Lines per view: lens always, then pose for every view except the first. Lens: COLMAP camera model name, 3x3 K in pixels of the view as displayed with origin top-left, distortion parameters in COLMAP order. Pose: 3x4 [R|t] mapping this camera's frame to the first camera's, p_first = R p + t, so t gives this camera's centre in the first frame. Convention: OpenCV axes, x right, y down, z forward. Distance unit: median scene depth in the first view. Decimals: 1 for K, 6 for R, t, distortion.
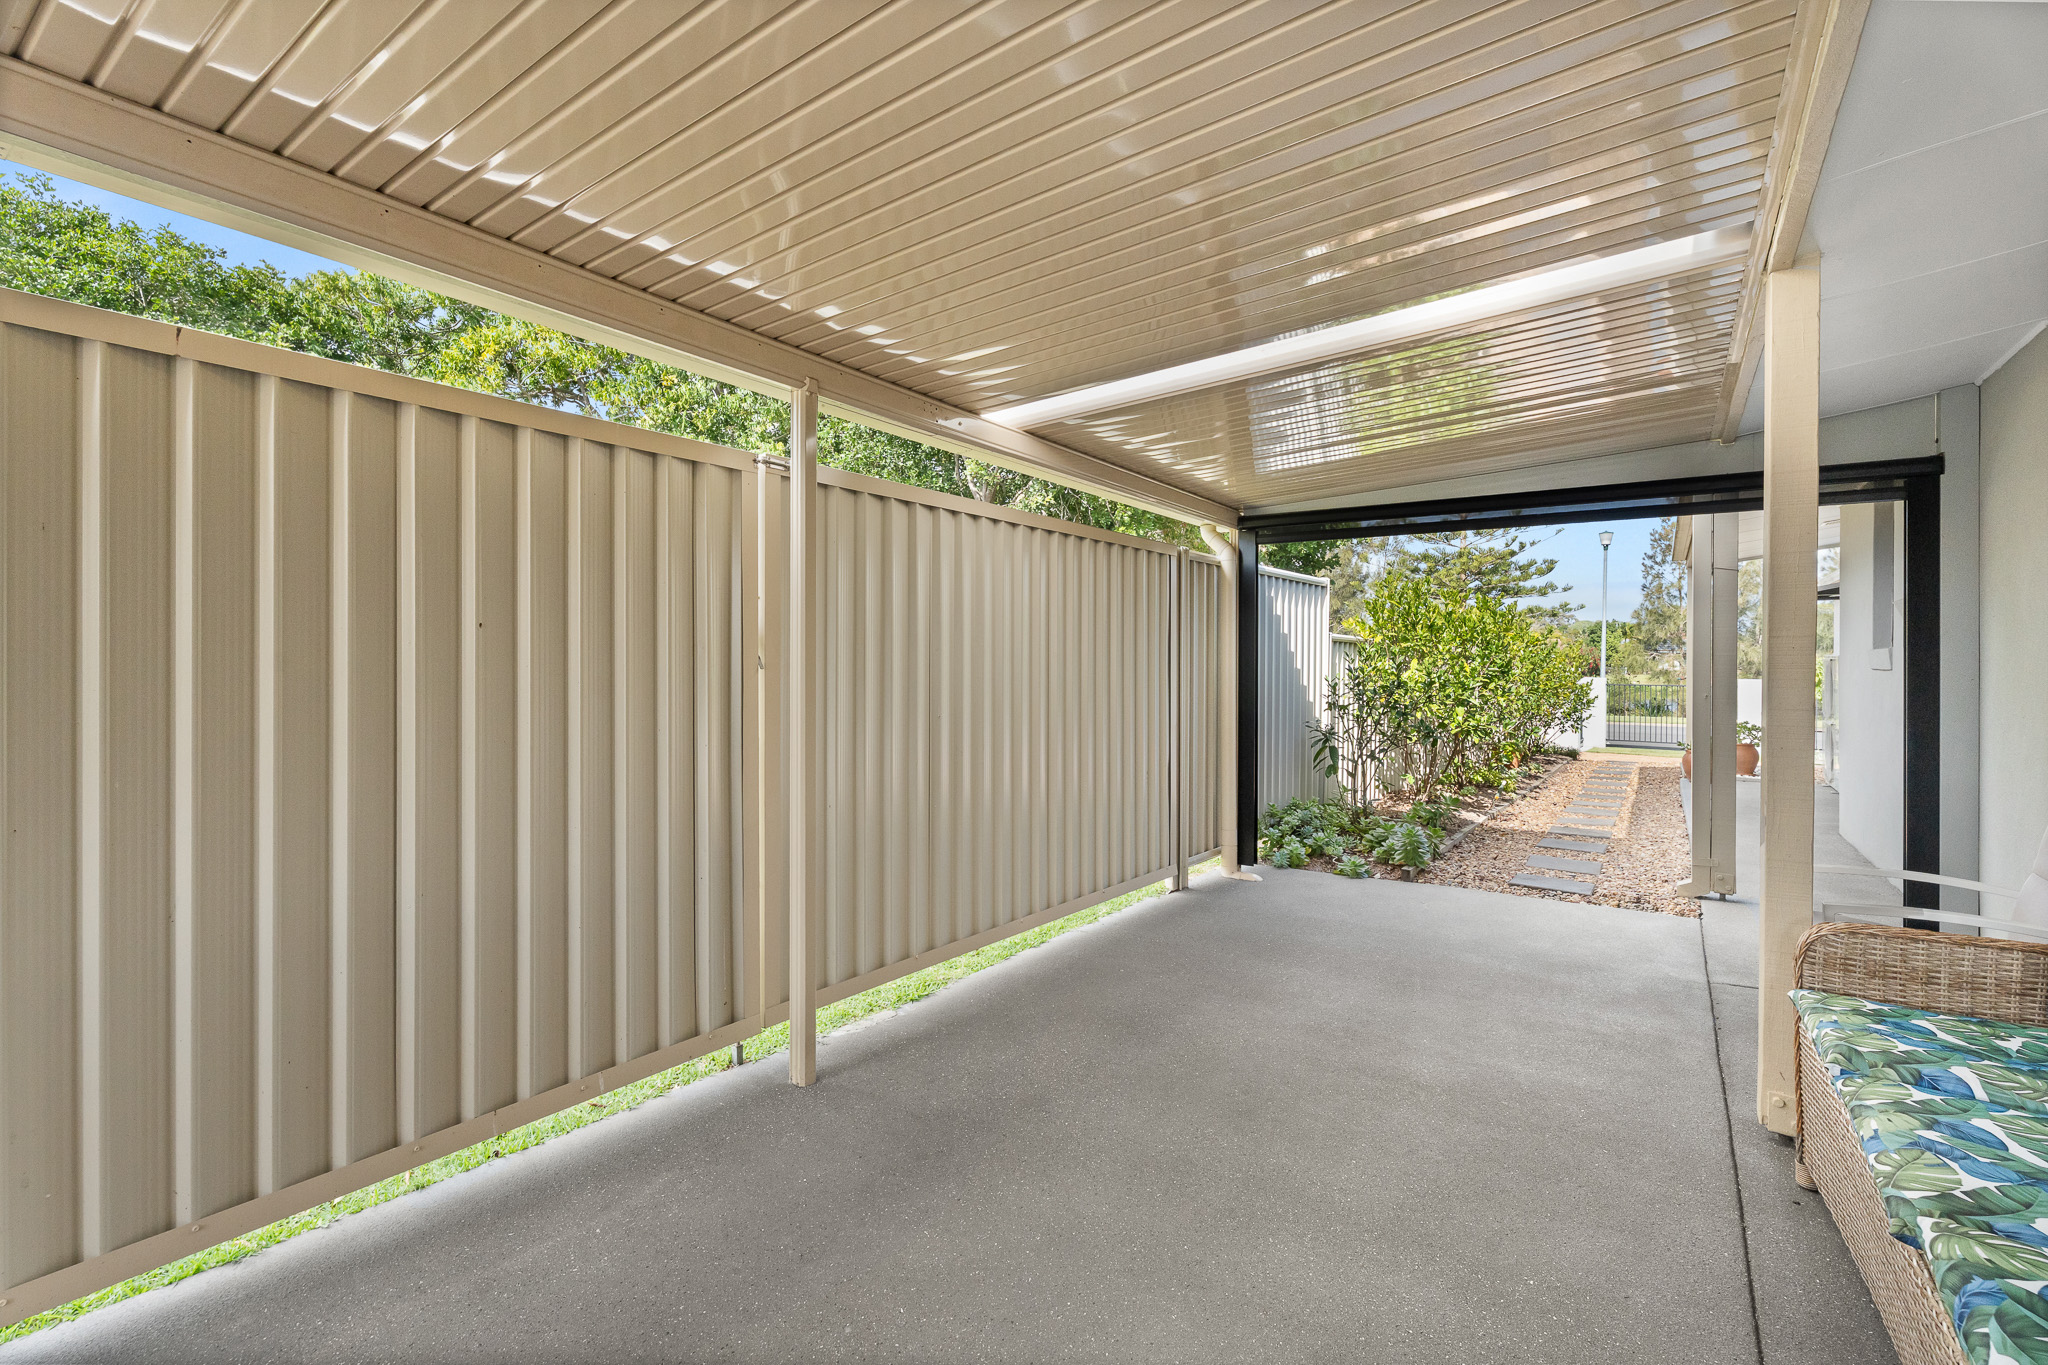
lens RADIAL K [[912.7, 0, 1025.8], [0, 912.7, 665.1], [0, 0, 1]] dist [0.005979, 0.000081]
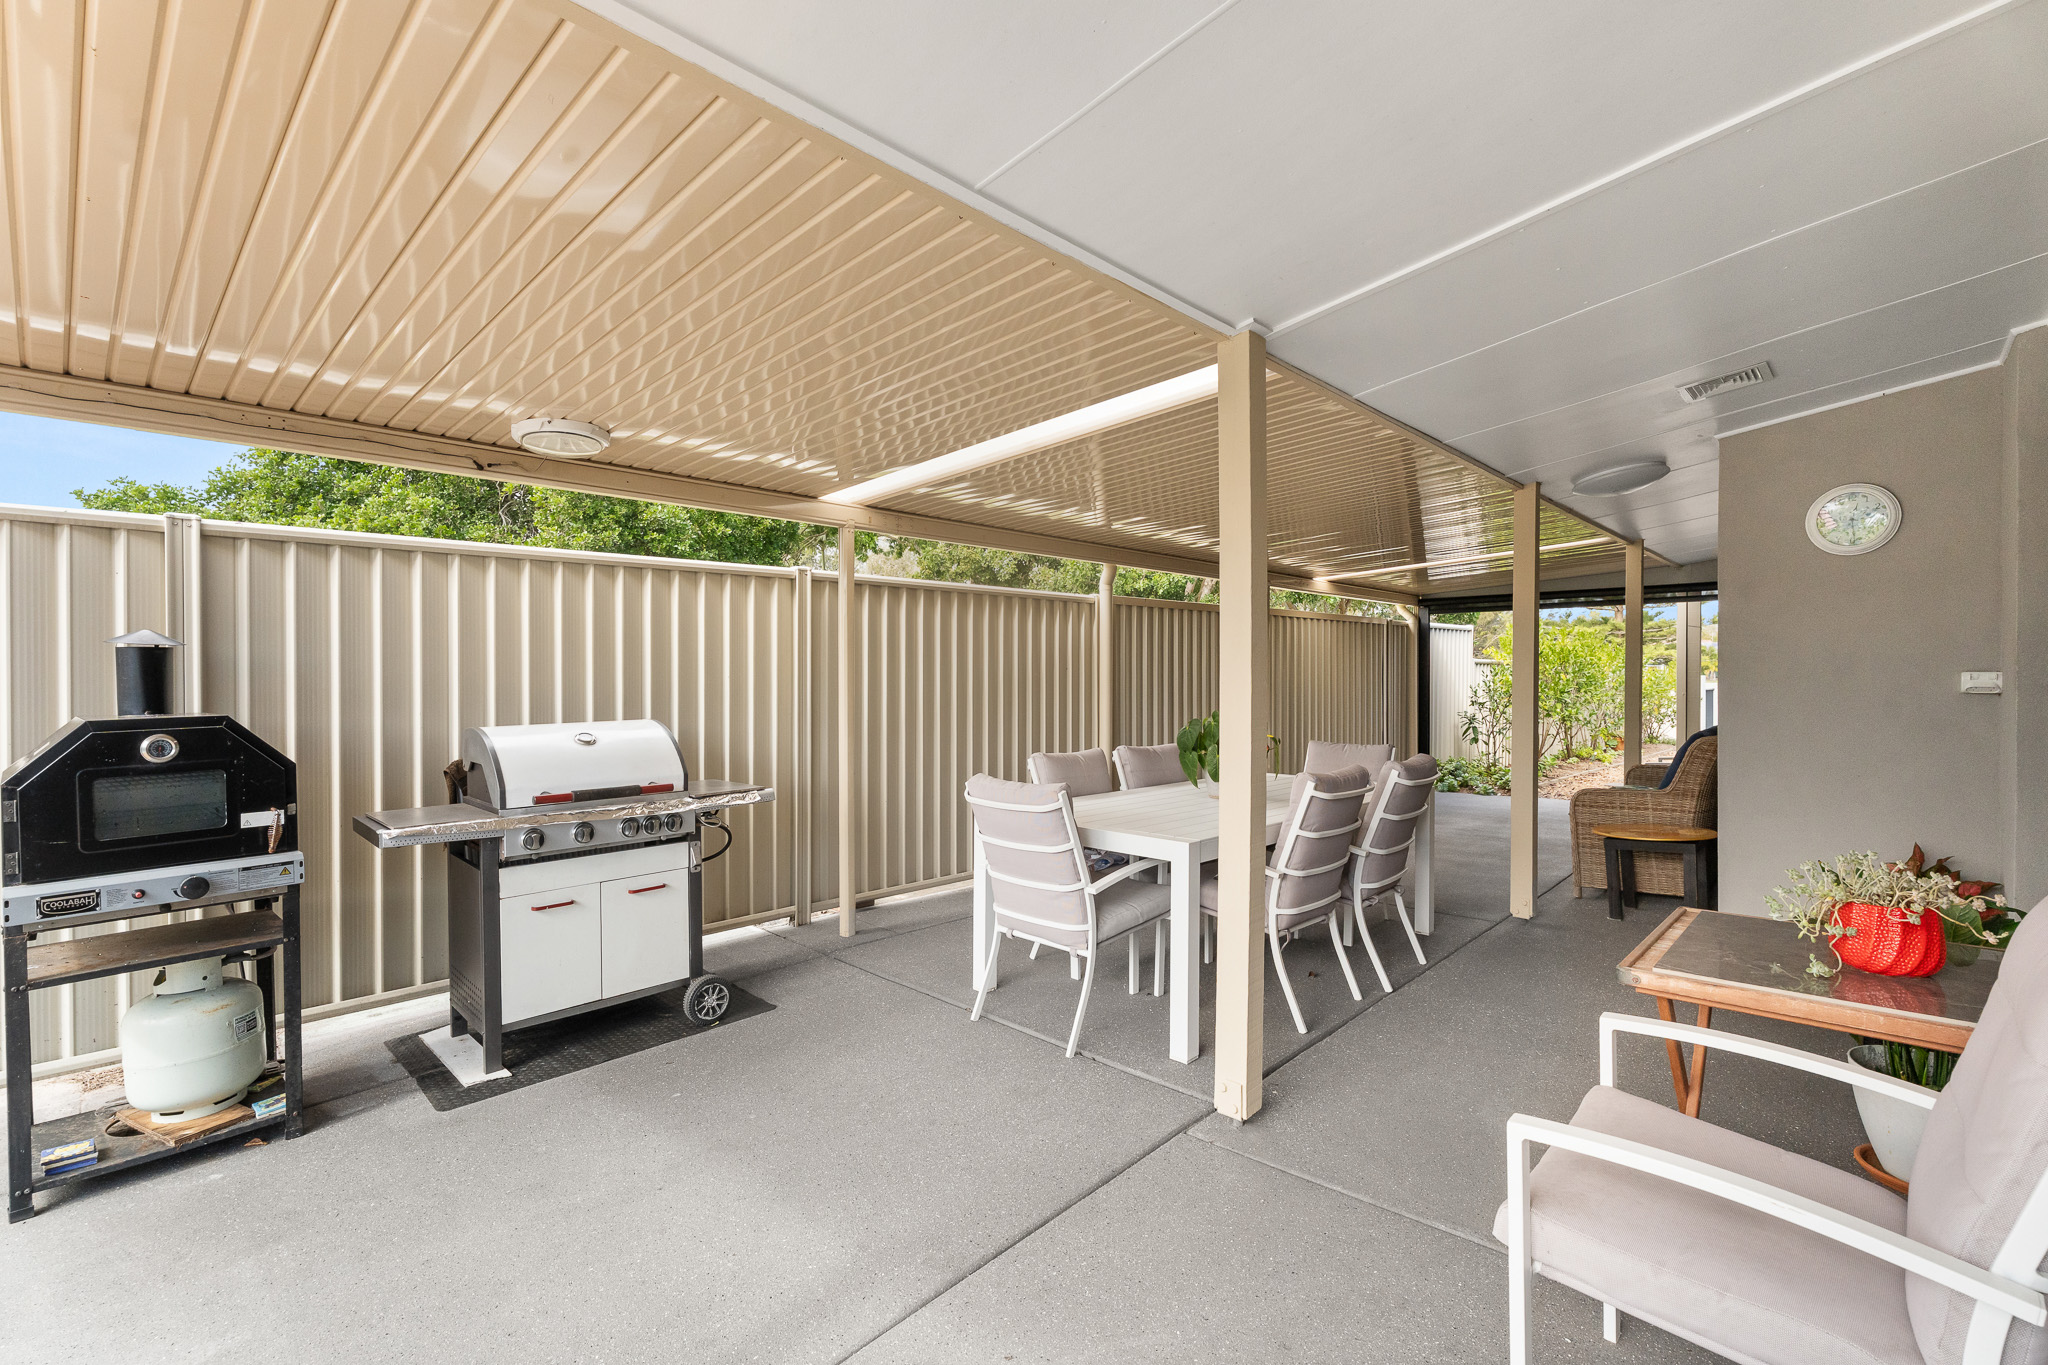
lens RADIAL K [[912.7, 0, 1037.0], [0, 912.7, 694.6], [0, 0, 1]] dist [0.005979, 0.000081]
pose [[0.990166, -0.010708, -0.139486, -0.159770], [0.013150, 0.999776, 0.016598, -0.006527], [0.139277, -0.018269, 0.990085, -0.546984]]
